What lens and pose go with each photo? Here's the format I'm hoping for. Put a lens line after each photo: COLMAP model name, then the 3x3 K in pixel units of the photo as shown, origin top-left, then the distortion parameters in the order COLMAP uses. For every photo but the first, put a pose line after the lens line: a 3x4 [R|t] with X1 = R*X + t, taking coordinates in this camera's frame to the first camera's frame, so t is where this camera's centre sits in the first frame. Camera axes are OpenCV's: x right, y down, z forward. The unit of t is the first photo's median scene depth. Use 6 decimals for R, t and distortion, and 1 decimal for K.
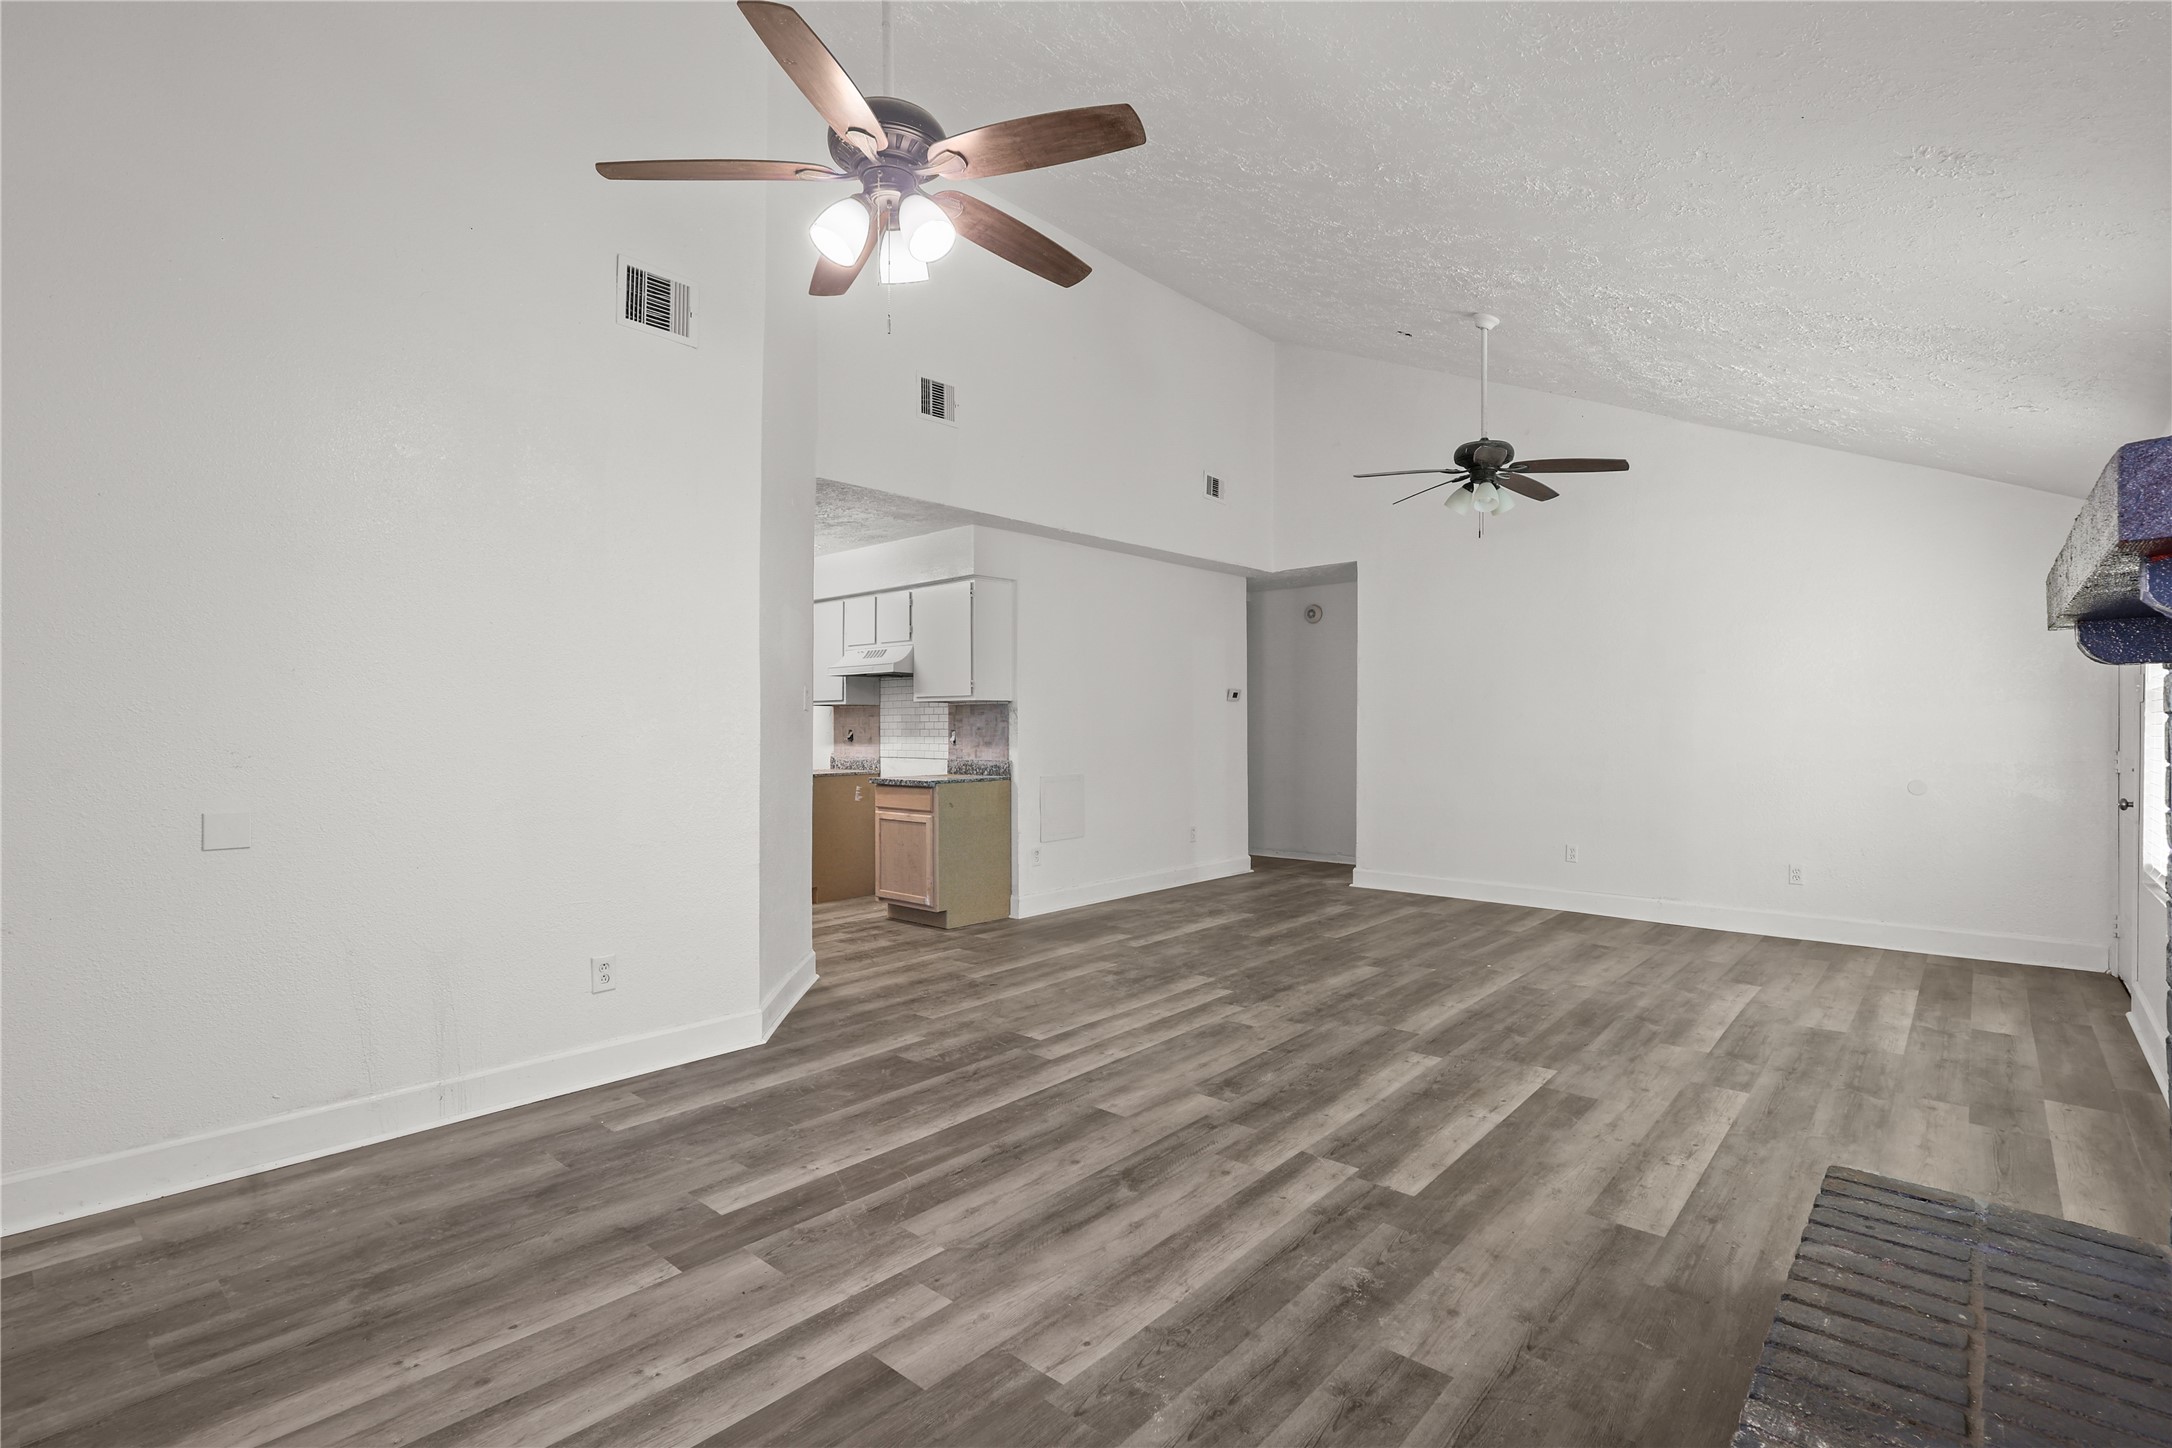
lens RADIAL K [[1013.7, 0, 1099.9], [0, 1013.7, 715.6], [0, 0, 1]] dist [-0.002676, -0.000030]
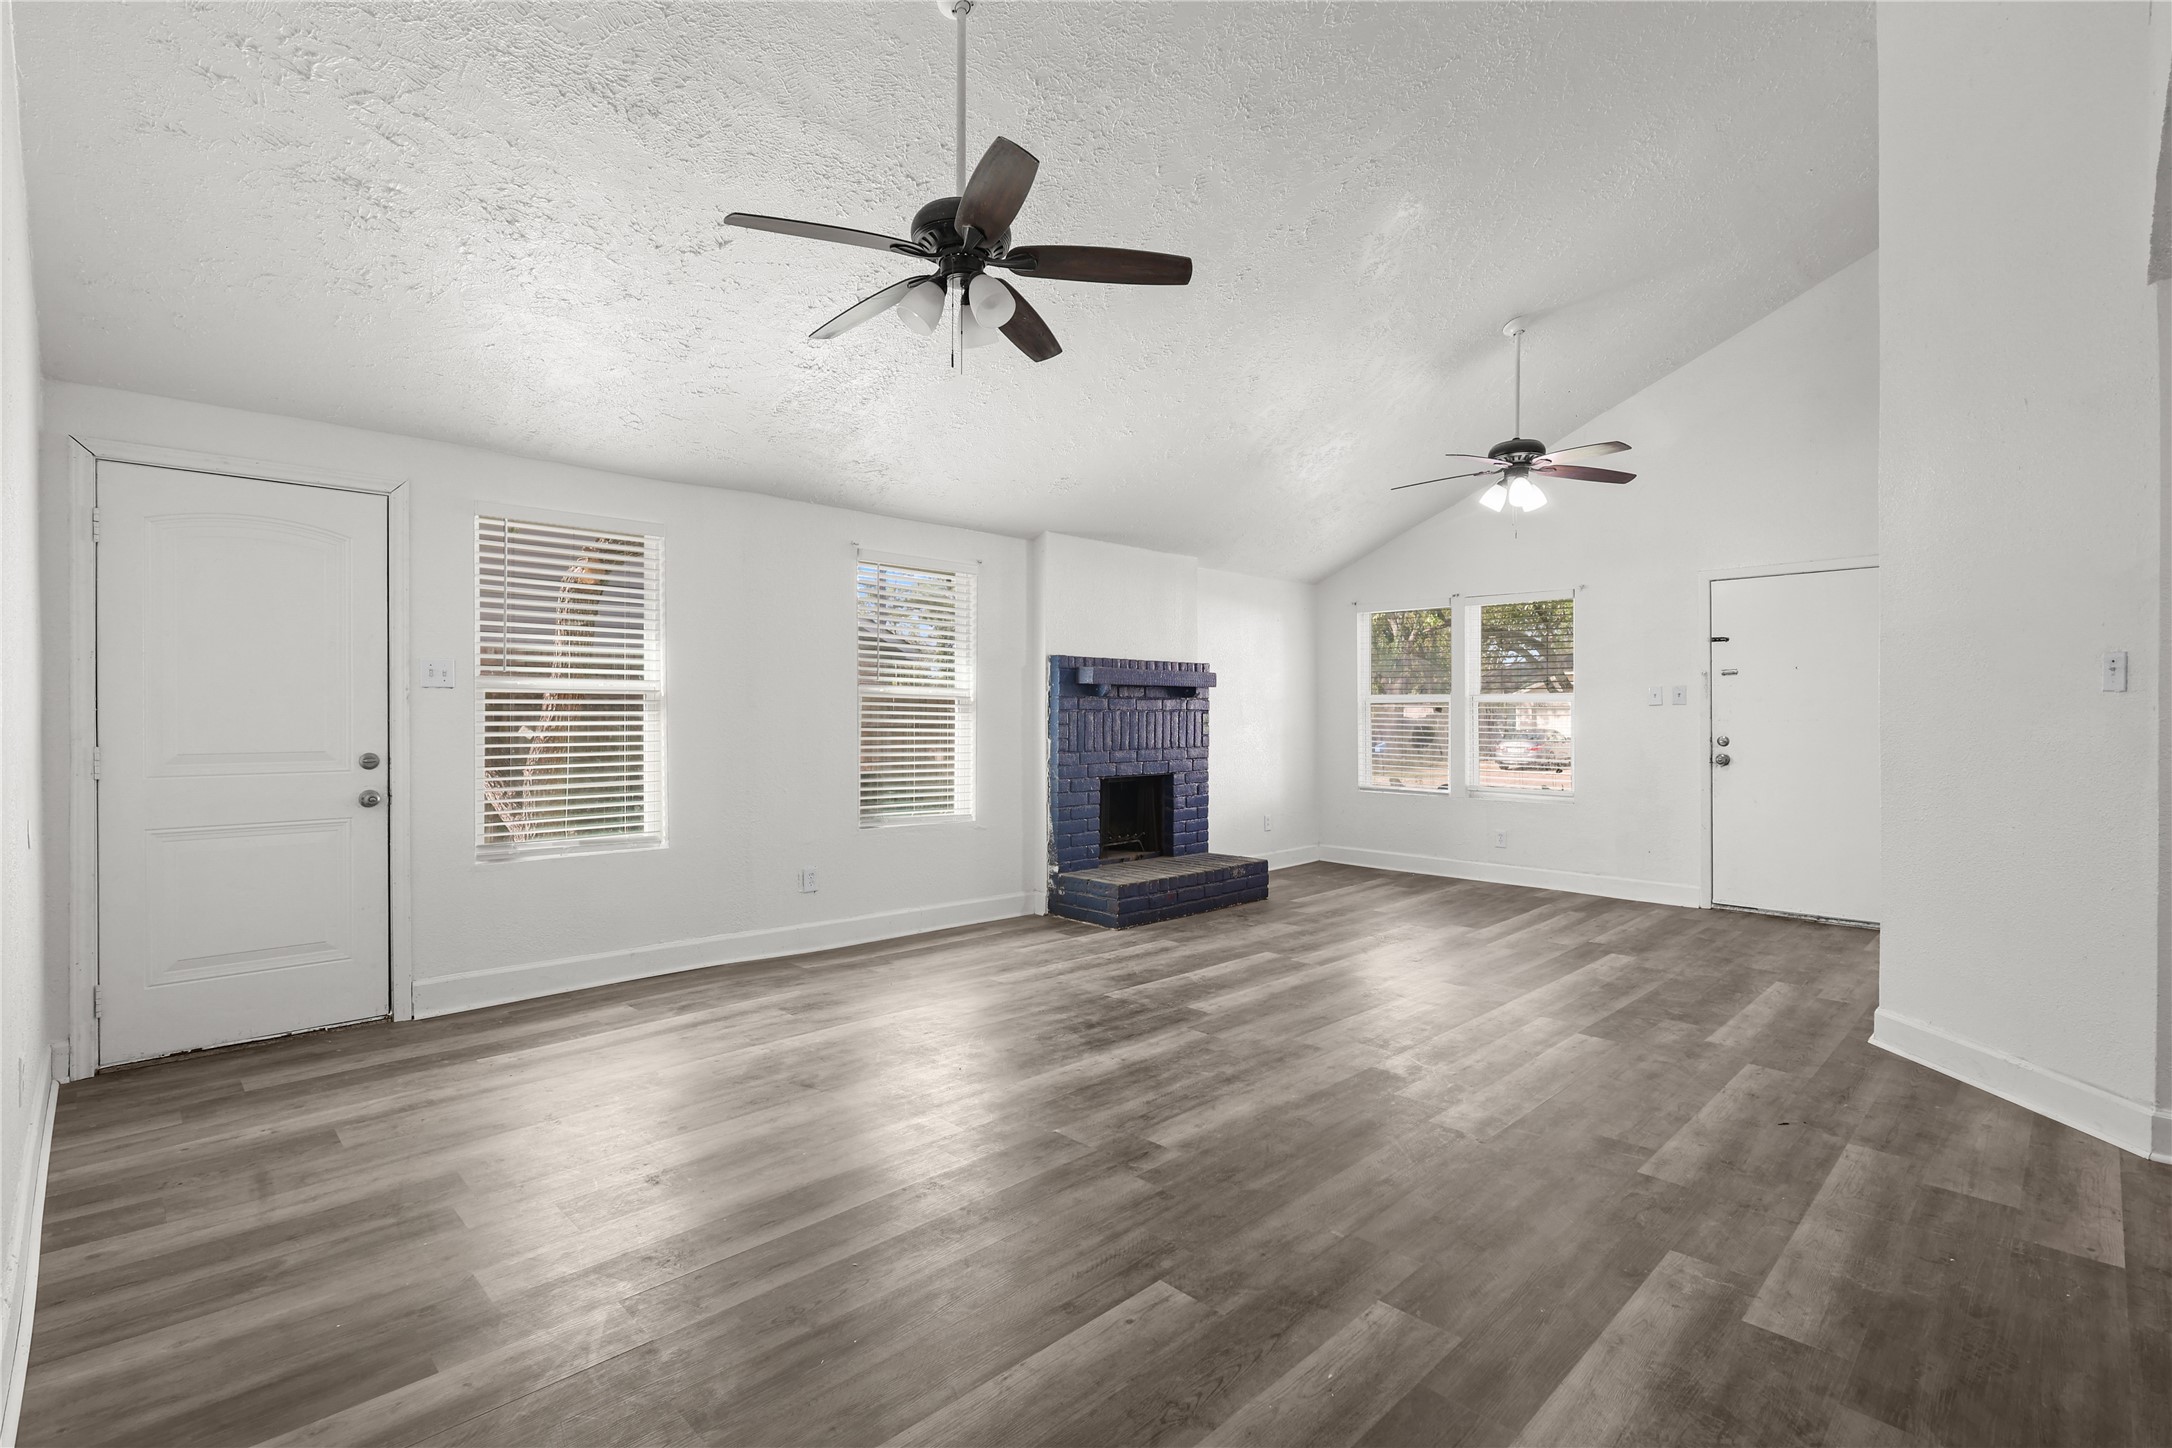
lens RADIAL K [[1013.7, 0, 1079.1], [0, 1013.7, 720.9], [0, 0, 1]] dist [-0.002676, -0.000030]
pose [[-0.996312, -0.002861, 0.085752, 0.345629], [-0.003080, 0.999992, -0.002428, 0.019030], [-0.085745, -0.002683, -0.996314, 2.050897]]
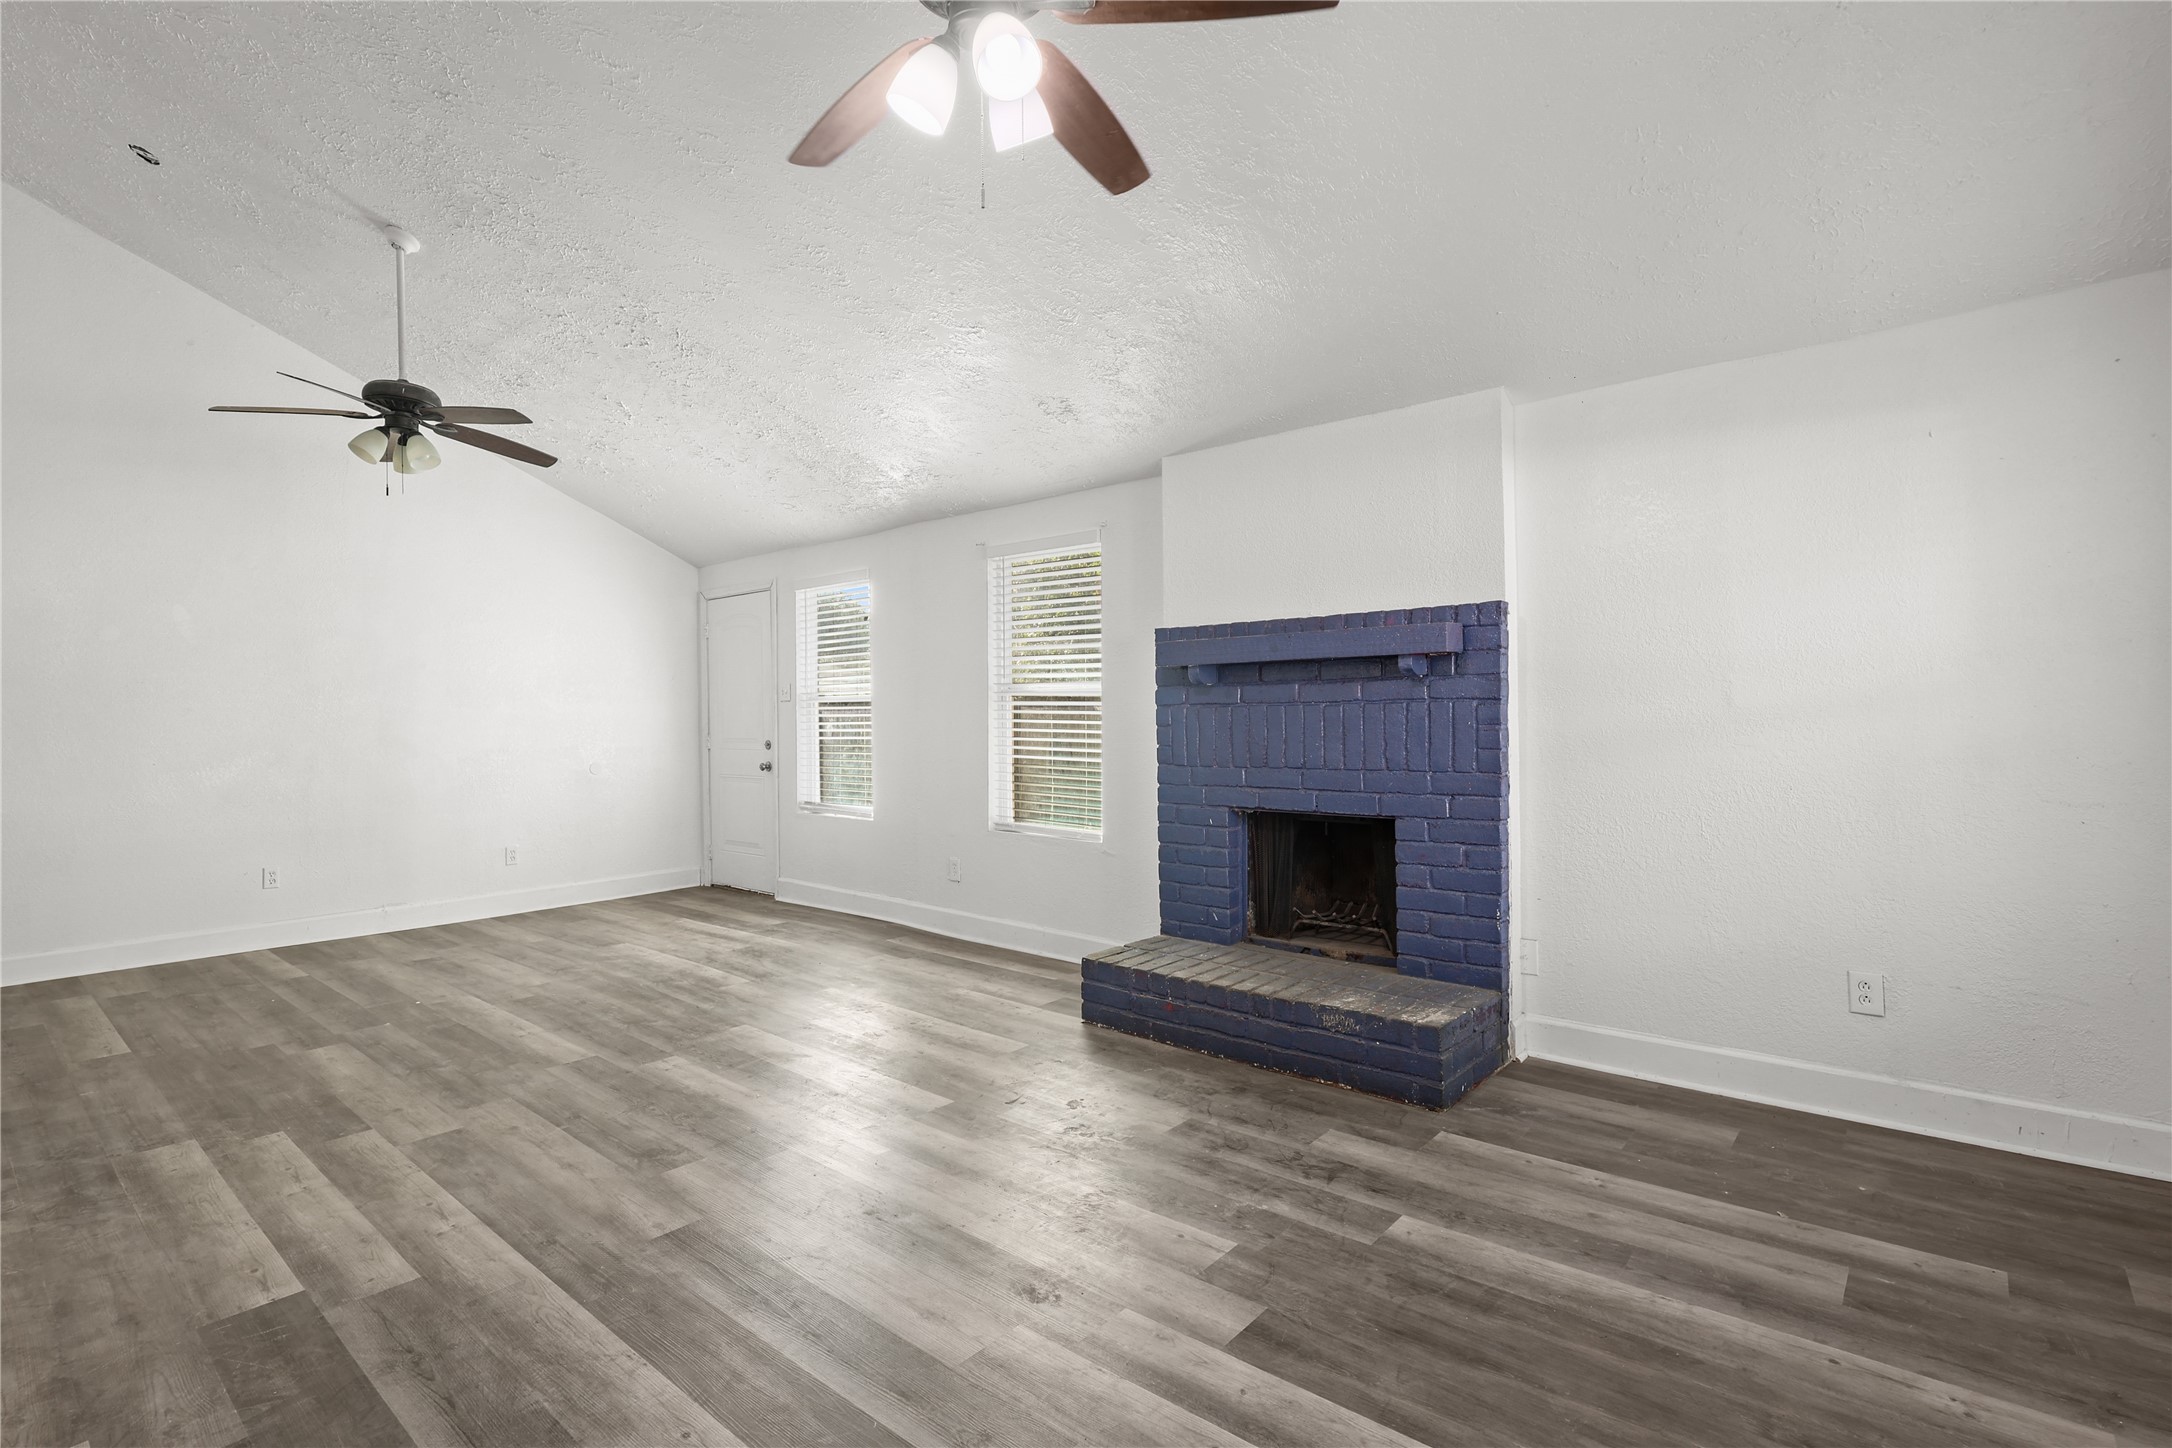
lens RADIAL K [[1013.7, 0, 1071.4], [0, 1013.7, 740.6], [0, 0, 1]] dist [-0.002676, -0.000030]
pose [[0.001683, -0.028140, 0.999603, -0.611561], [0.003932, 0.999596, 0.028133, 0.004804], [-0.999991, 0.003883, 0.001793, 0.583526]]
